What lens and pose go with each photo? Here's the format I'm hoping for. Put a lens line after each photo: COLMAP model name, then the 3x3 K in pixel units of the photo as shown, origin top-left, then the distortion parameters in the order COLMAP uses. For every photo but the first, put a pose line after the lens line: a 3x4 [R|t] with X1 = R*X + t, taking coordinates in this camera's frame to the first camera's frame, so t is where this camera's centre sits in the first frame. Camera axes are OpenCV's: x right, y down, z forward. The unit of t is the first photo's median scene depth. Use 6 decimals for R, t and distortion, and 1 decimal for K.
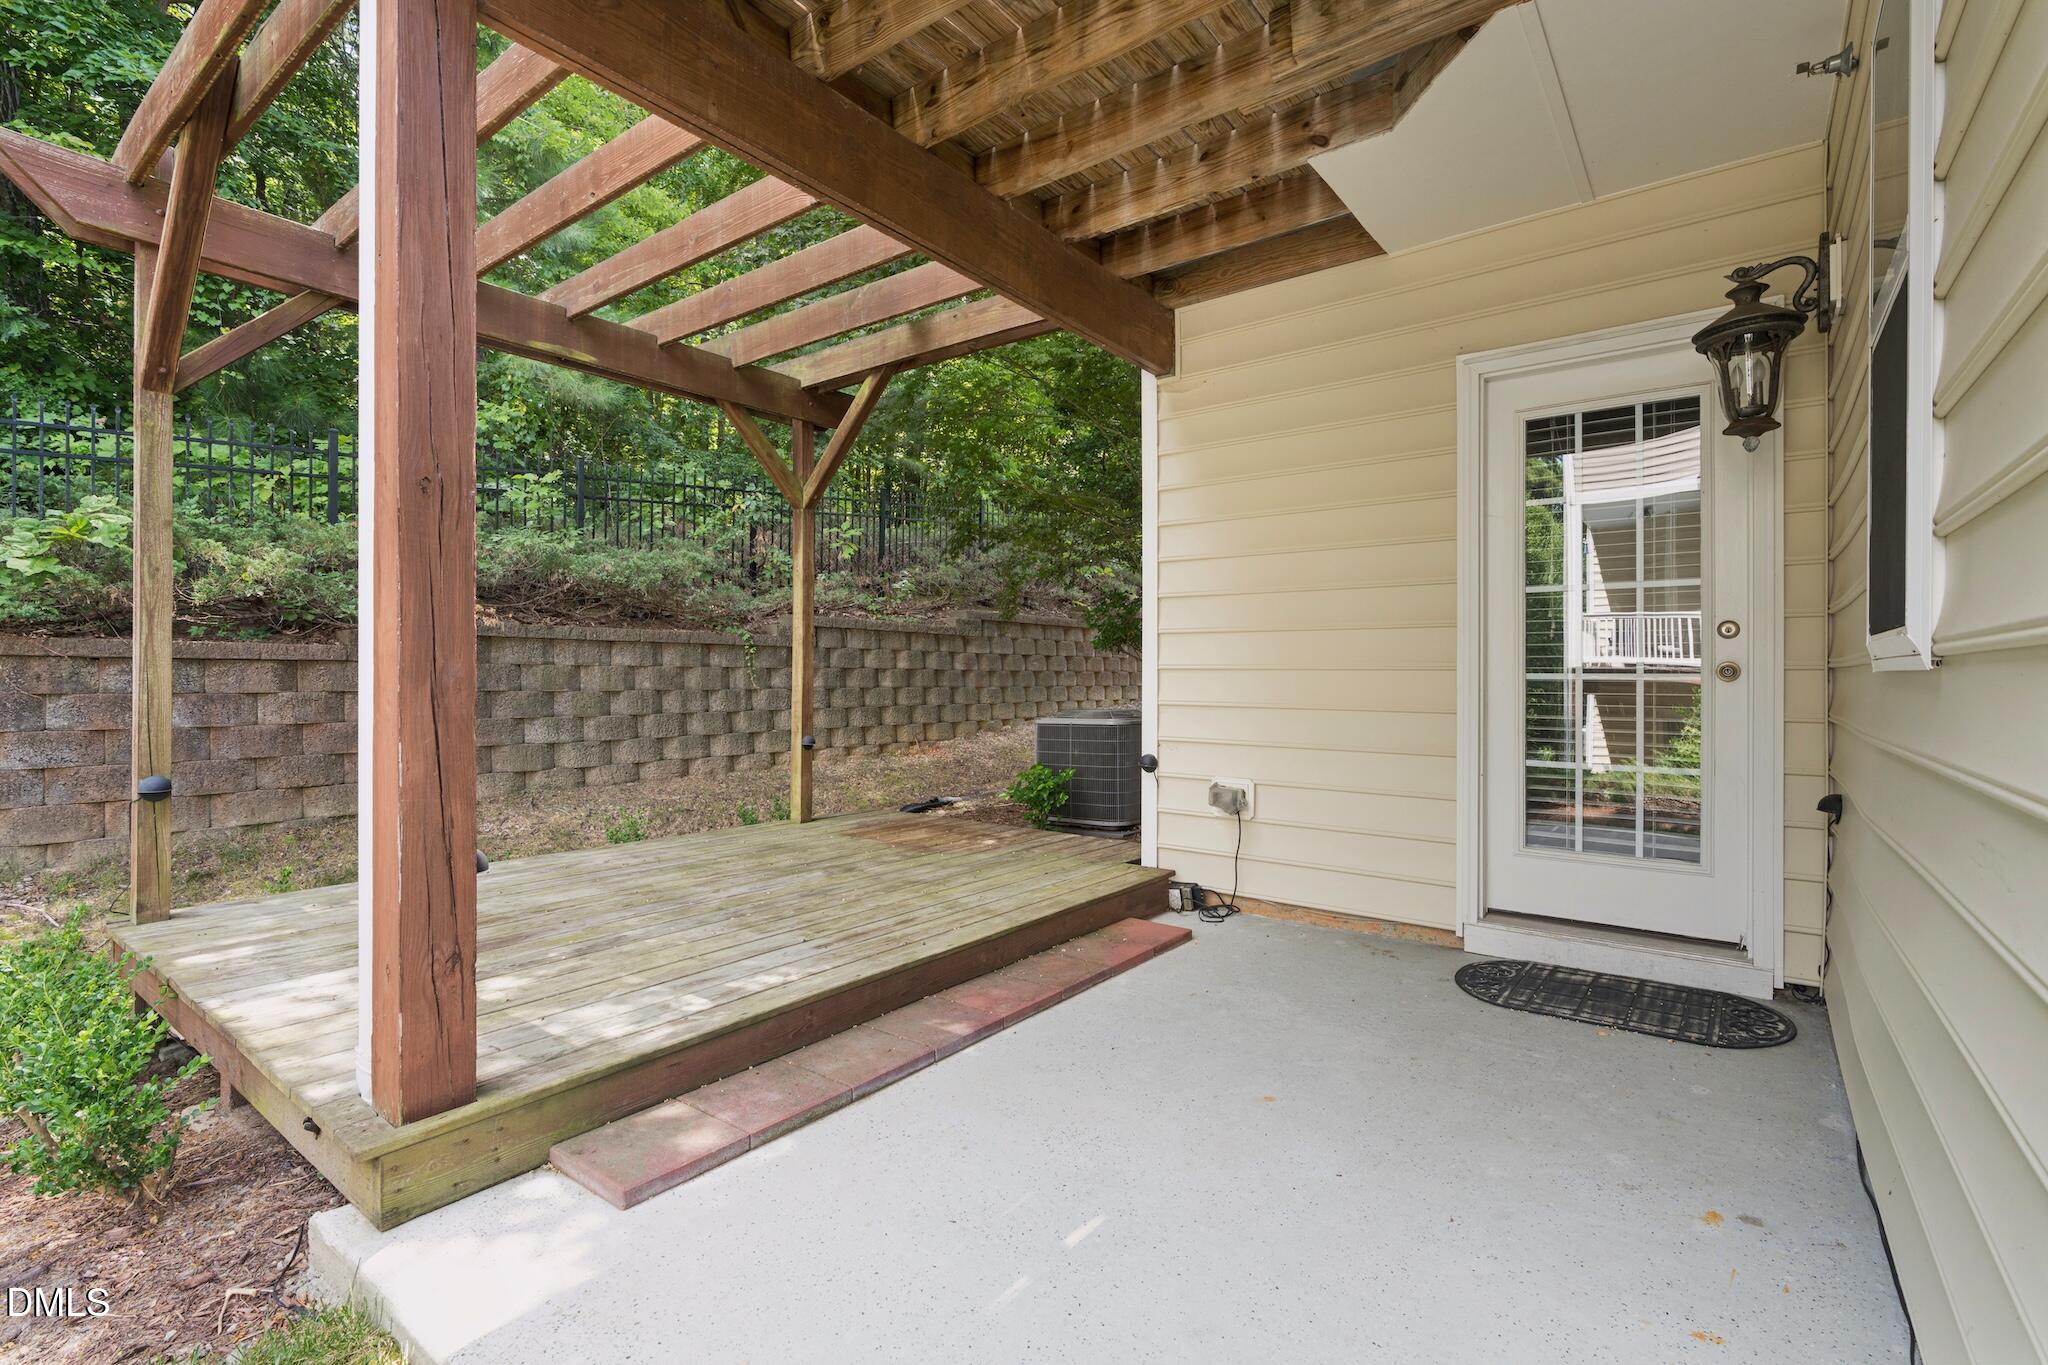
lens RADIAL K [[948.7, 0, 1024.0], [0, 948.7, 682.5], [0, 0, 1]] dist [-0.001130, -0.000106]
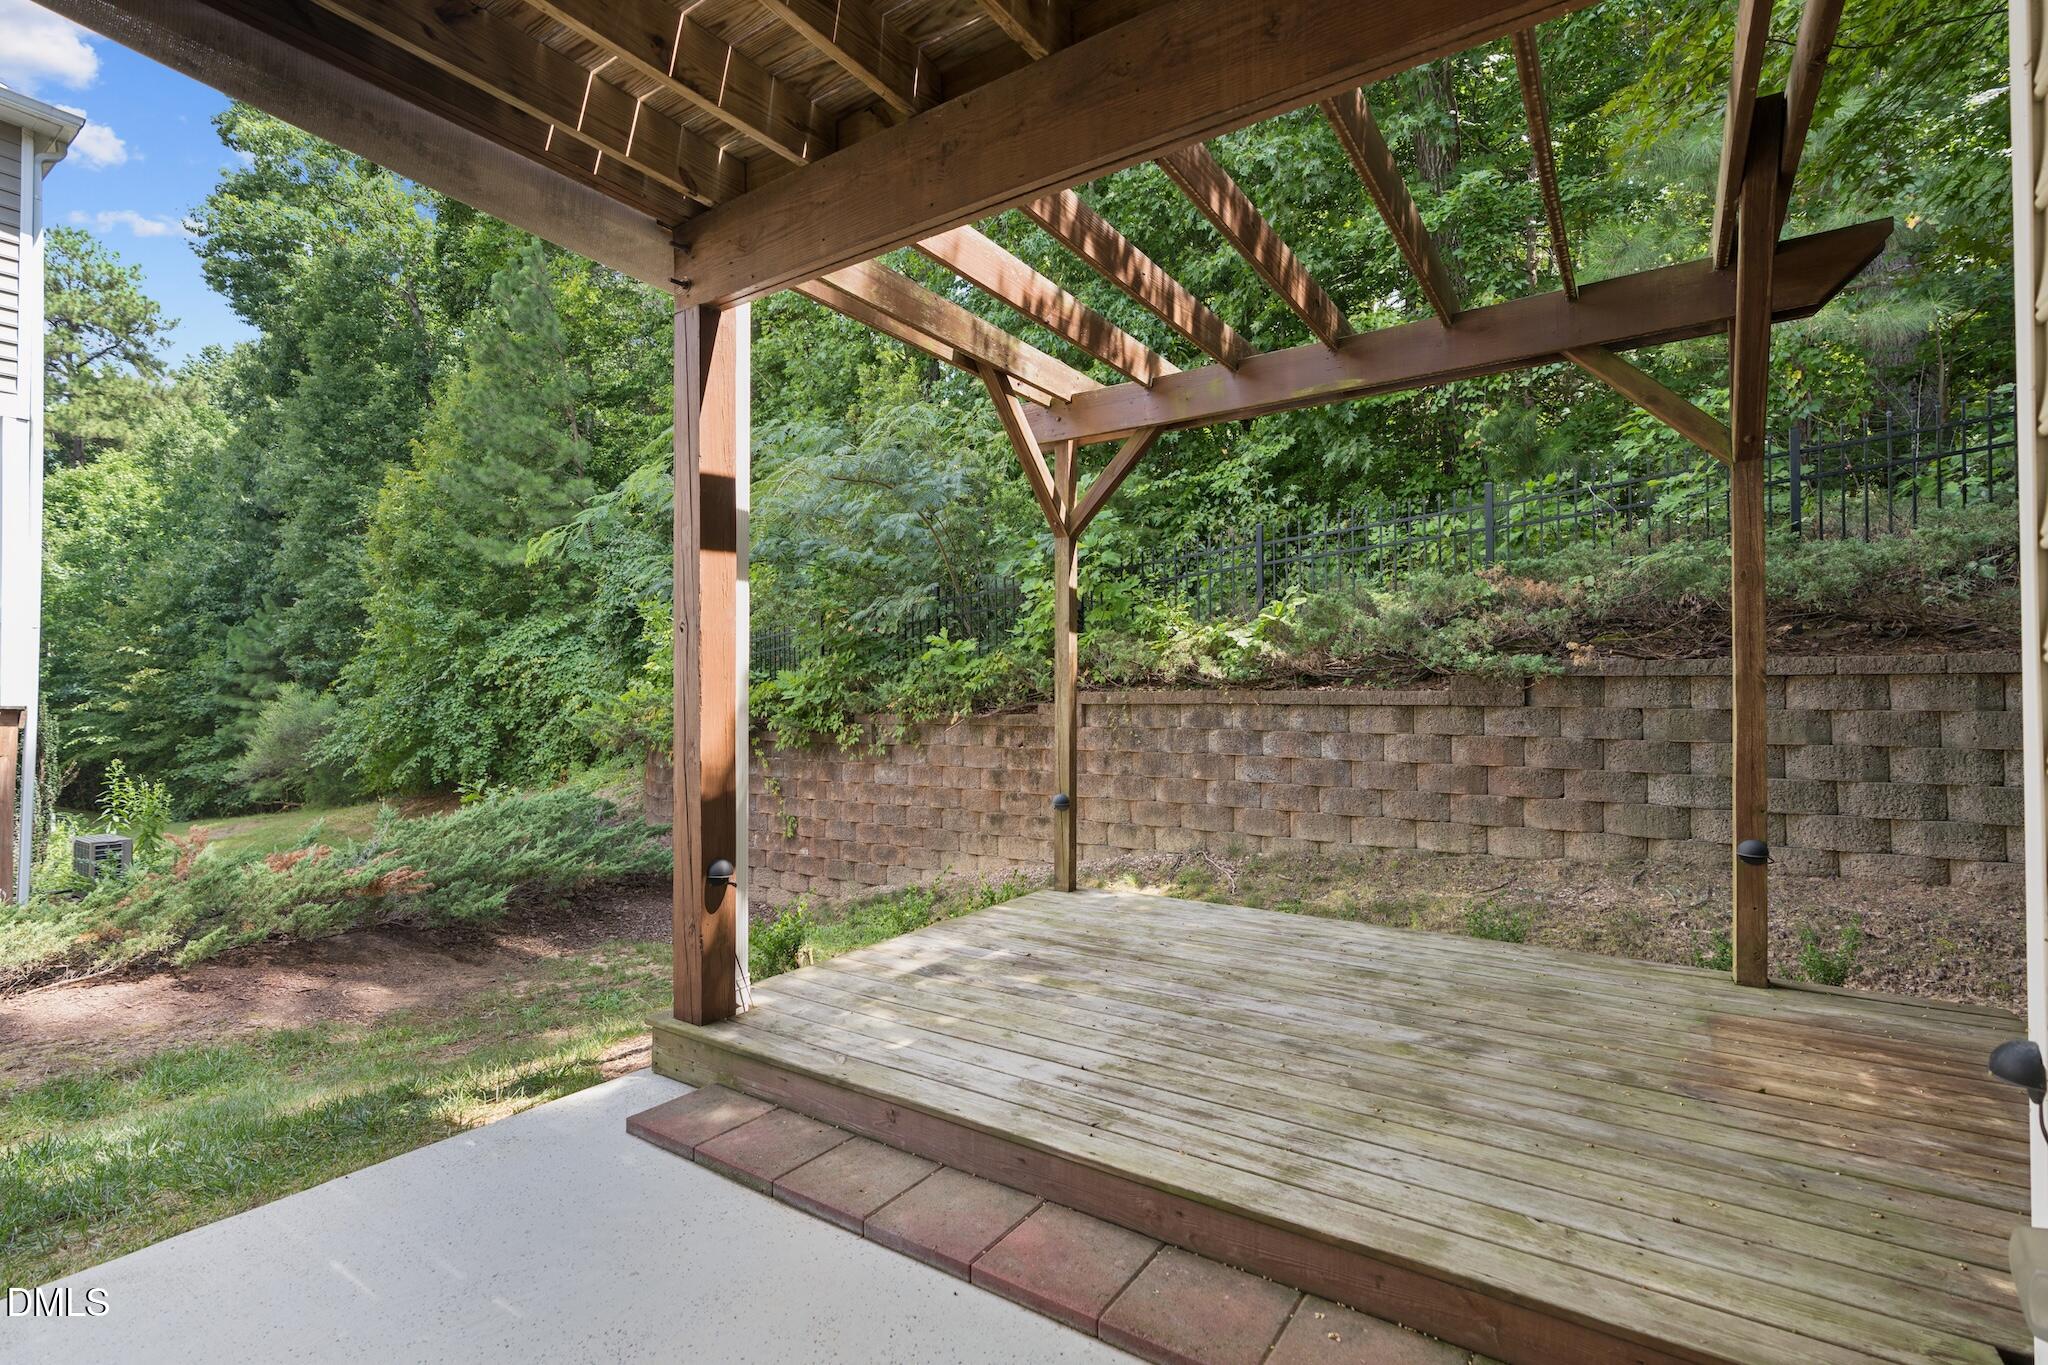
lens RADIAL K [[948.7, 0, 1024.0], [0, 948.7, 682.5], [0, 0, 1]] dist [-0.001130, -0.000106]
pose [[0.047219, -0.017353, -0.998734, 0.378223], [-0.005945, 0.999826, -0.017653, -0.032474], [0.998867, 0.006771, 0.047107, 0.564046]]
